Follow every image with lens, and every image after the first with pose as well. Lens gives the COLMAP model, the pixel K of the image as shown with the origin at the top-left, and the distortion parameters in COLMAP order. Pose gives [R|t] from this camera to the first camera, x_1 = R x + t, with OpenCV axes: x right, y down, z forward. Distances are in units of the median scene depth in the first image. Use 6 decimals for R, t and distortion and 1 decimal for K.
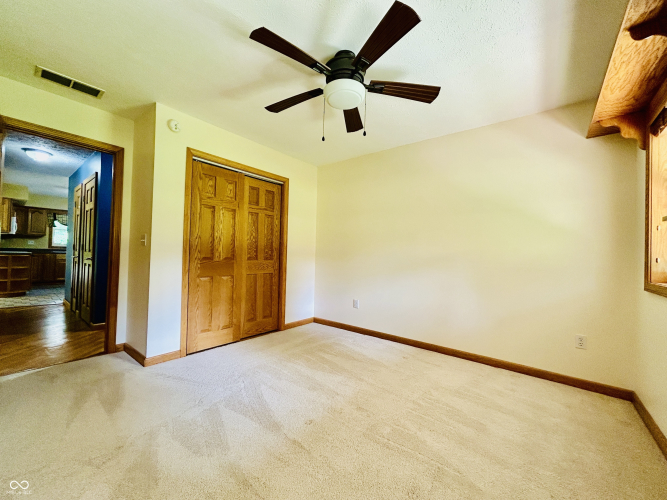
lens RADIAL K [[268.7, 0, 333.4], [0, 268.7, 251.1], [0, 0, 1]] dist [0.000726, -0.000544]
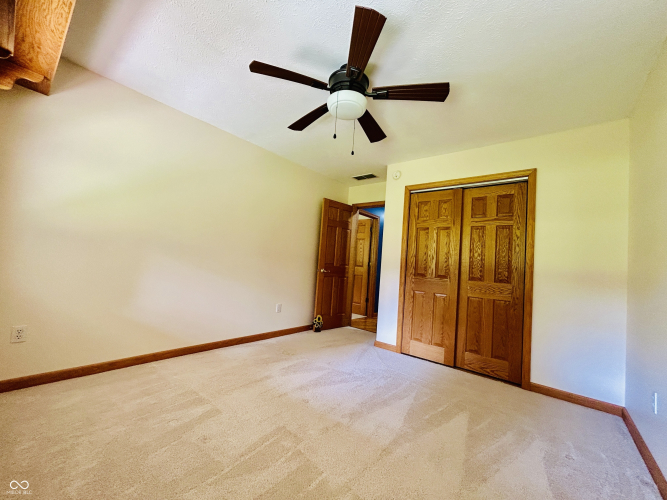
lens RADIAL K [[268.7, 0, 333.4], [0, 268.7, 250.0], [0, 0, 1]] dist [0.000726, -0.000544]
pose [[0.003559, -0.082436, -0.996590, 0.572659], [-0.065494, 0.994437, -0.082492, 0.036725], [0.997847, 0.065564, -0.001860, 0.545150]]
